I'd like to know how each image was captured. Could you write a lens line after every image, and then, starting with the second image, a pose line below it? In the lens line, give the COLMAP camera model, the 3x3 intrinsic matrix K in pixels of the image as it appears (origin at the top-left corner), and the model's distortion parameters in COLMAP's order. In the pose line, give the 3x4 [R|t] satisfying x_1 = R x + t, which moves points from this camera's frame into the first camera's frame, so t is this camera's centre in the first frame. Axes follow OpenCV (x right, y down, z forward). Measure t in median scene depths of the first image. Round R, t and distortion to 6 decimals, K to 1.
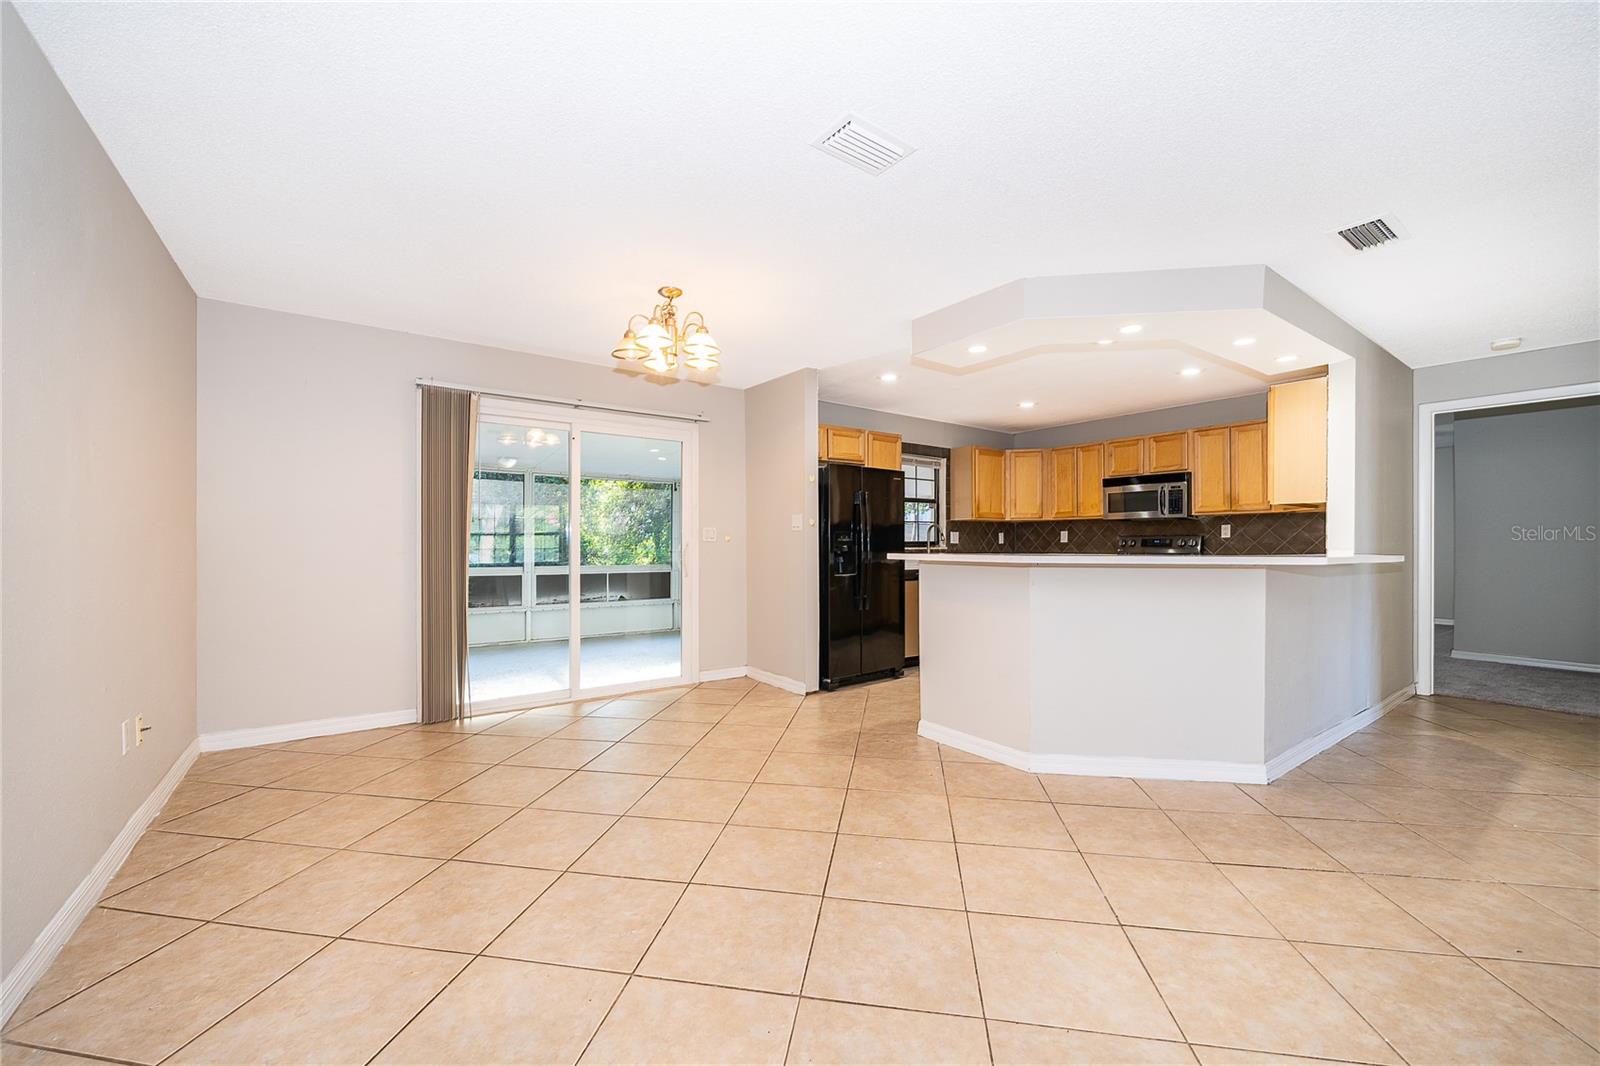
lens RADIAL K [[618.3, 0, 802.0], [0, 618.3, 543.6], [0, 0, 1]] dist [-0.002662, -0.000537]
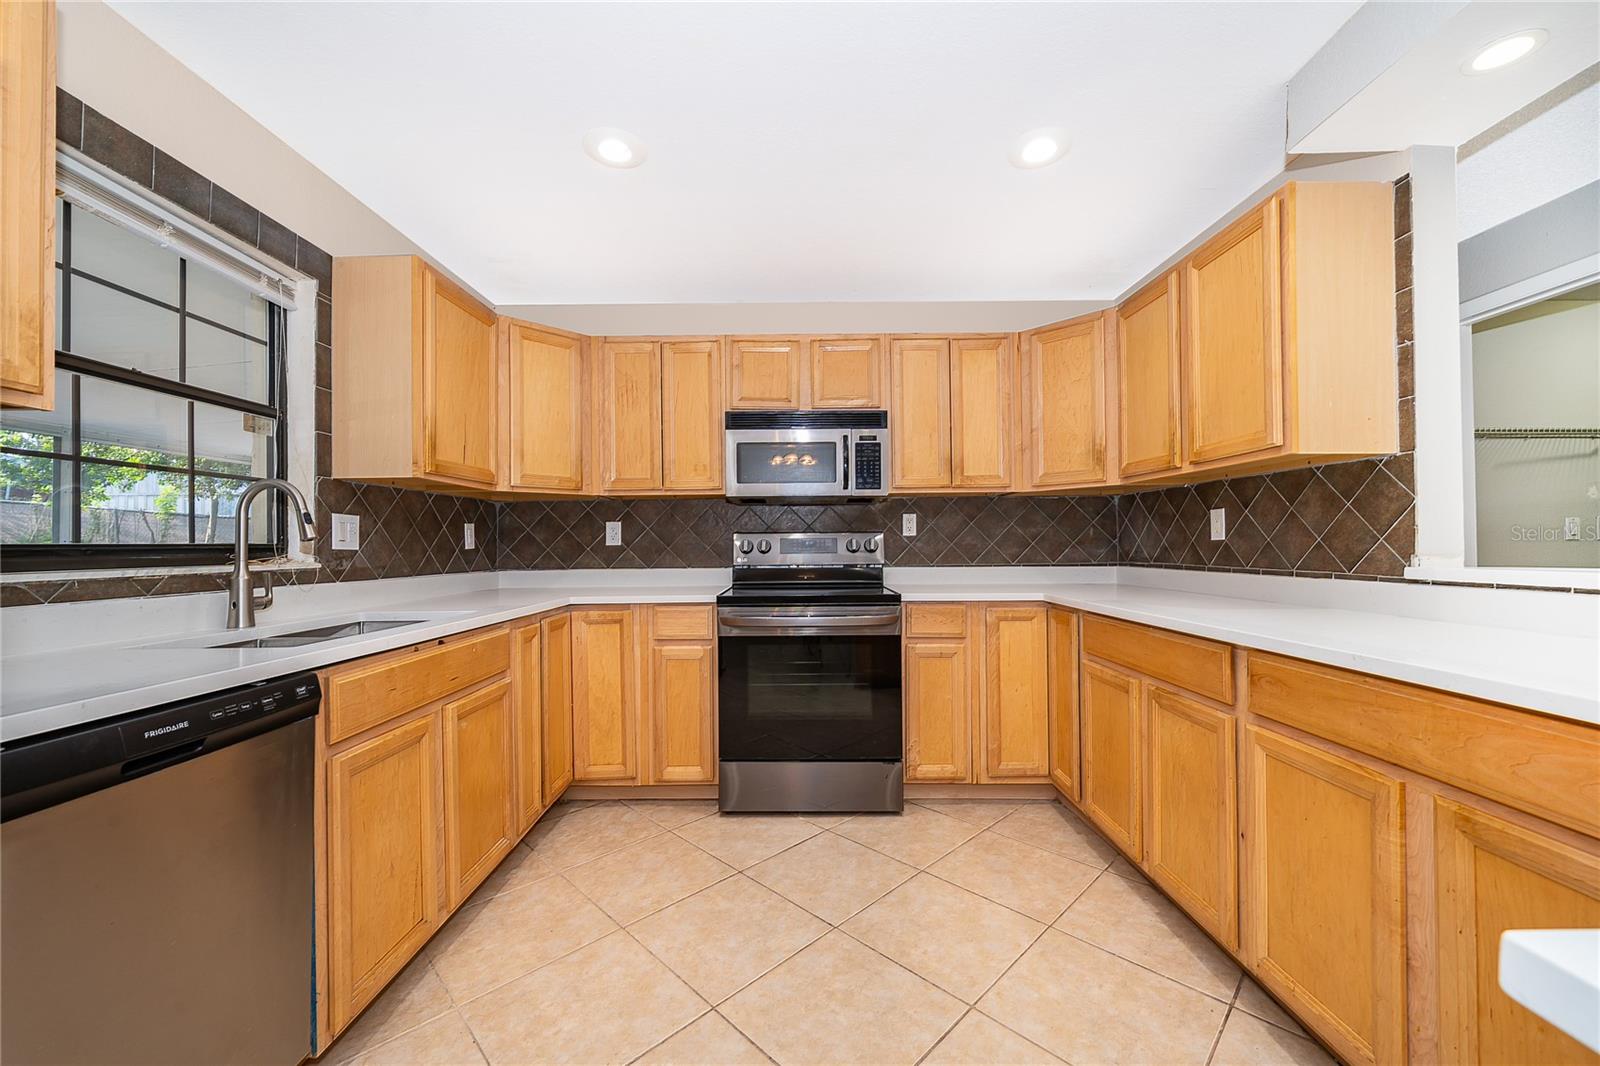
lens RADIAL K [[618.3, 0, 797.7], [0, 618.3, 536.6], [0, 0, 1]] dist [-0.002662, -0.000537]
pose [[0.591265, 0.006298, 0.806453, 0.147444], [0.005164, 0.999919, -0.011596, -0.002371], [-0.806461, 0.011021, 0.591185, 0.724939]]
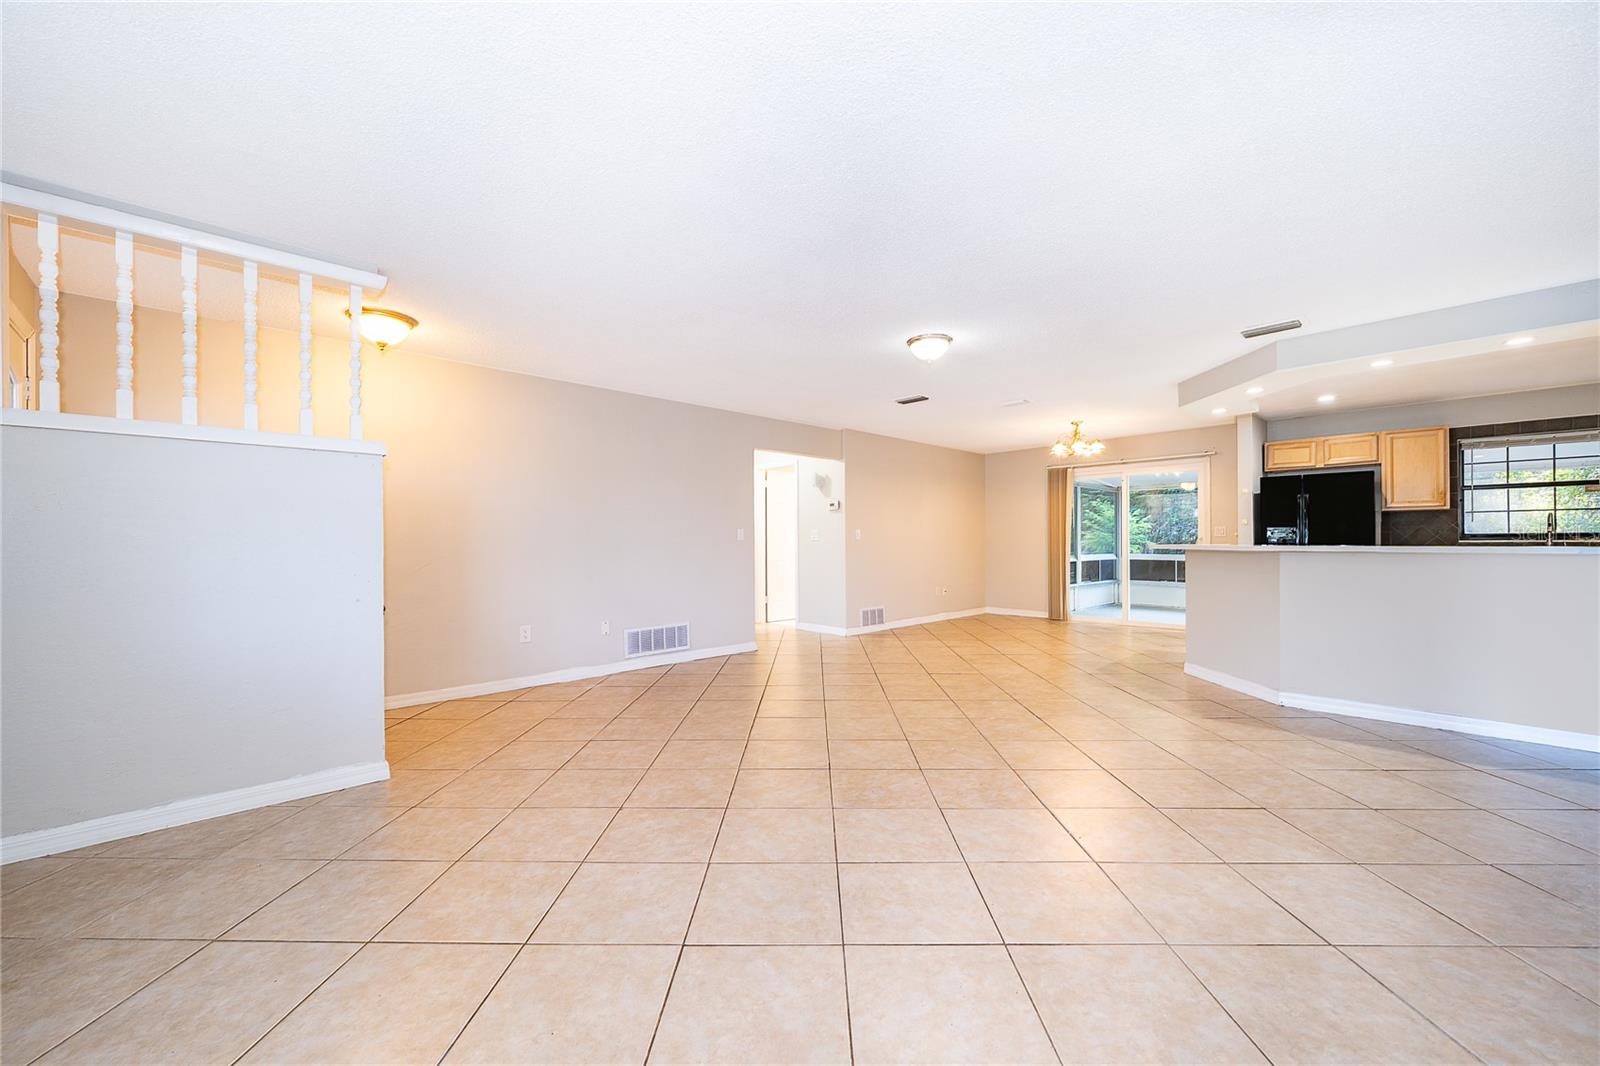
lens RADIAL K [[618.3, 0, 800.1], [0, 618.3, 542.4], [0, 0, 1]] dist [-0.002662, -0.000537]
pose [[0.146618, 0.000848, -0.989193, 0.987162], [0.007383, 0.999971, 0.001952, -0.000266], [0.989166, -0.007590, 0.146607, -0.152417]]
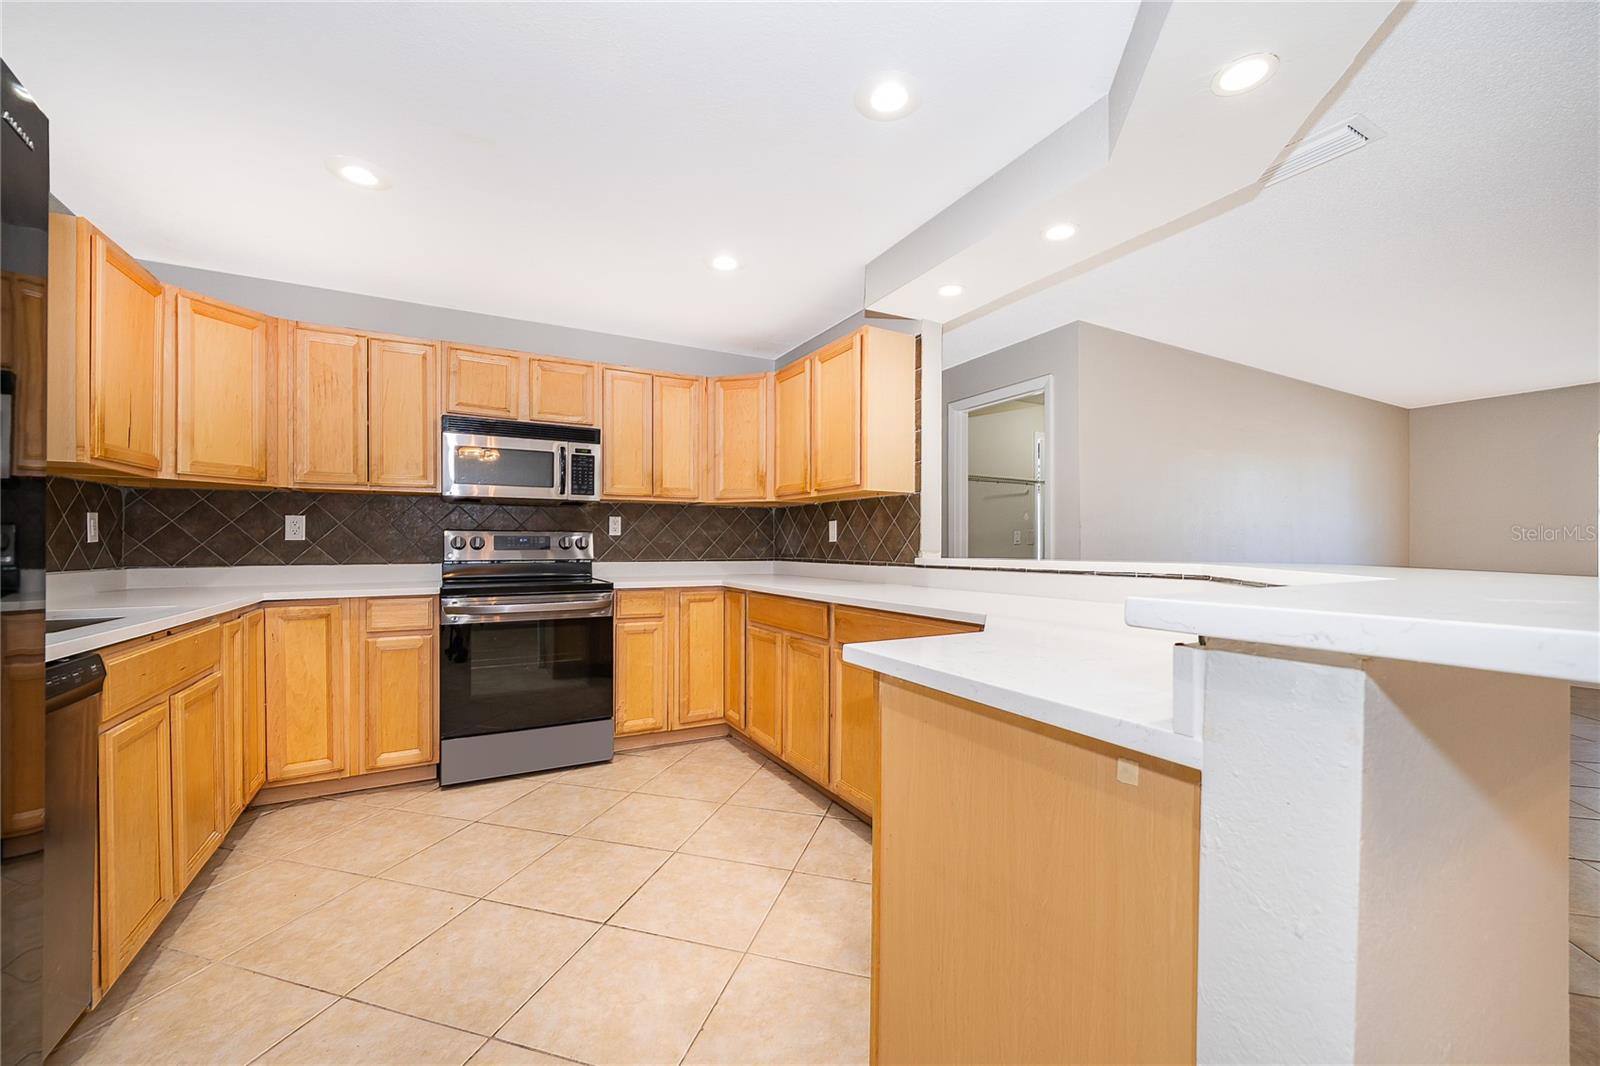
lens RADIAL K [[618.3, 0, 797.0], [0, 618.3, 544.4], [0, 0, 1]] dist [-0.002662, -0.000537]
pose [[0.128089, -0.000247, 0.991763, 0.029301], [-0.005462, 0.999985, 0.000954, -0.001105], [-0.991748, -0.005540, 0.128086, 0.697824]]
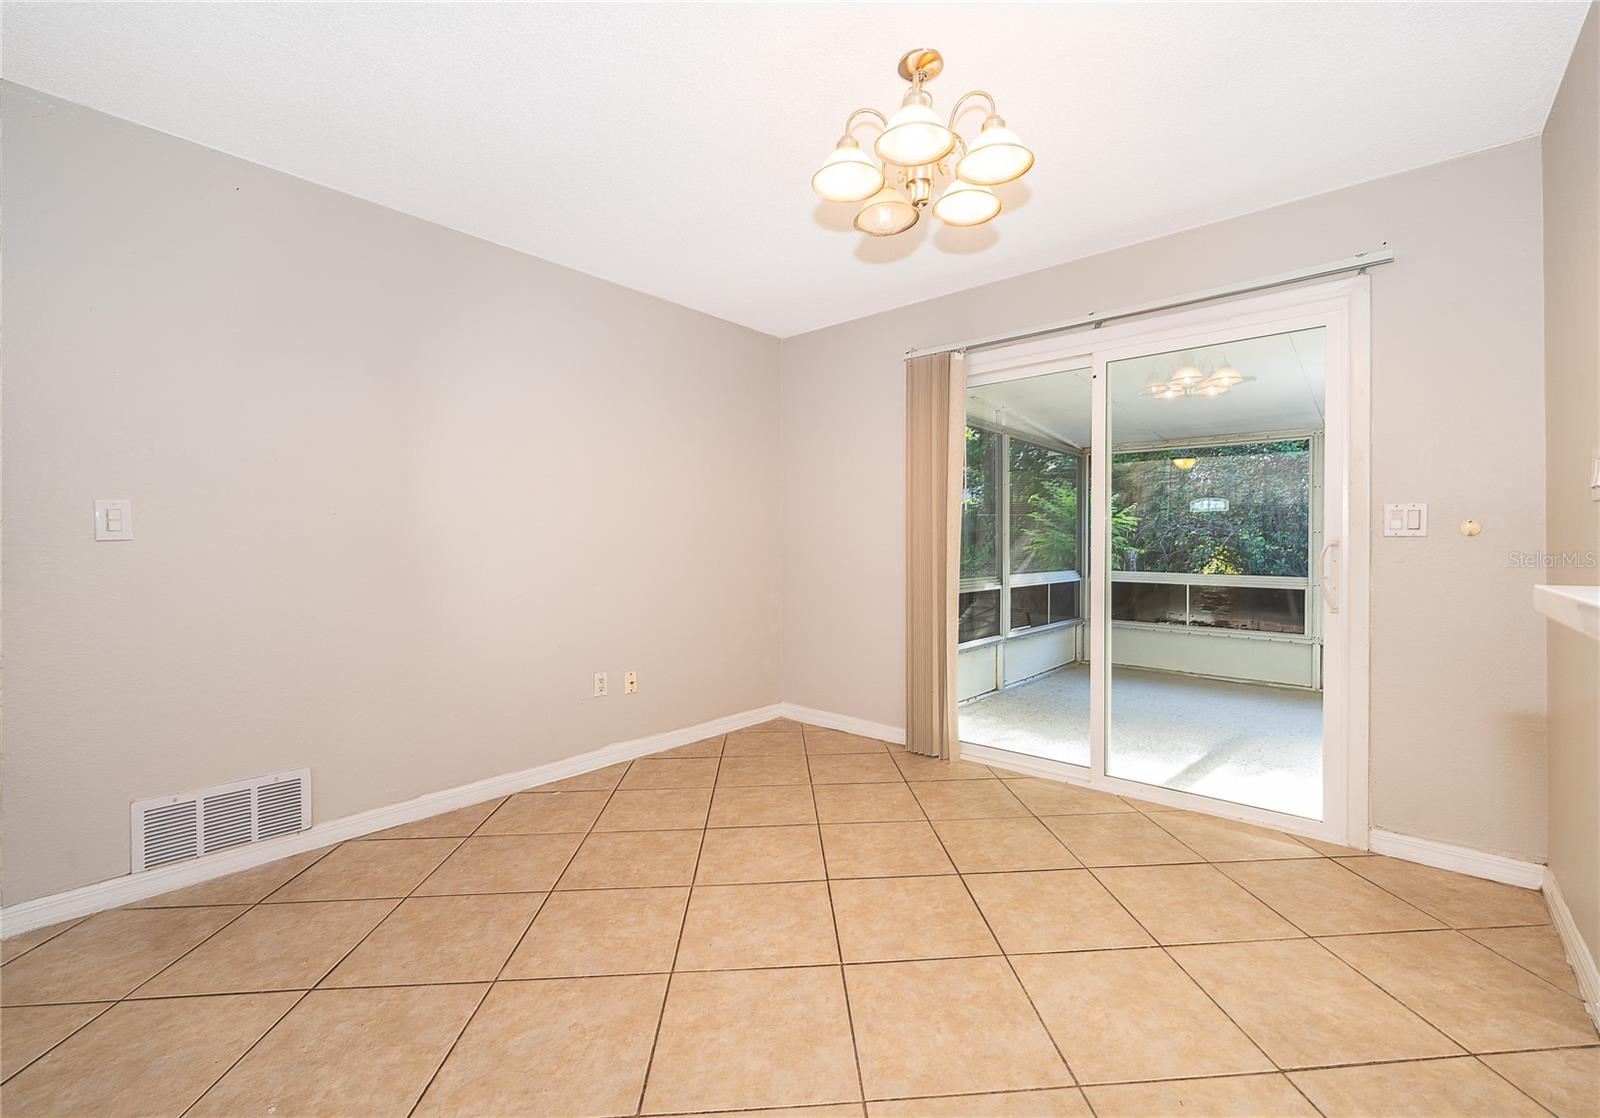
lens RADIAL K [[672.7, 0, 821.2], [0, 672.7, 549.9], [0, 0, 1]] dist [-0.002642, -0.000156]
pose [[0.246622, 0.007015, -0.969086, 0.180759], [0.002109, 0.999968, 0.007776, 0.001571], [0.969110, -0.003961, 0.246599, 0.430655]]
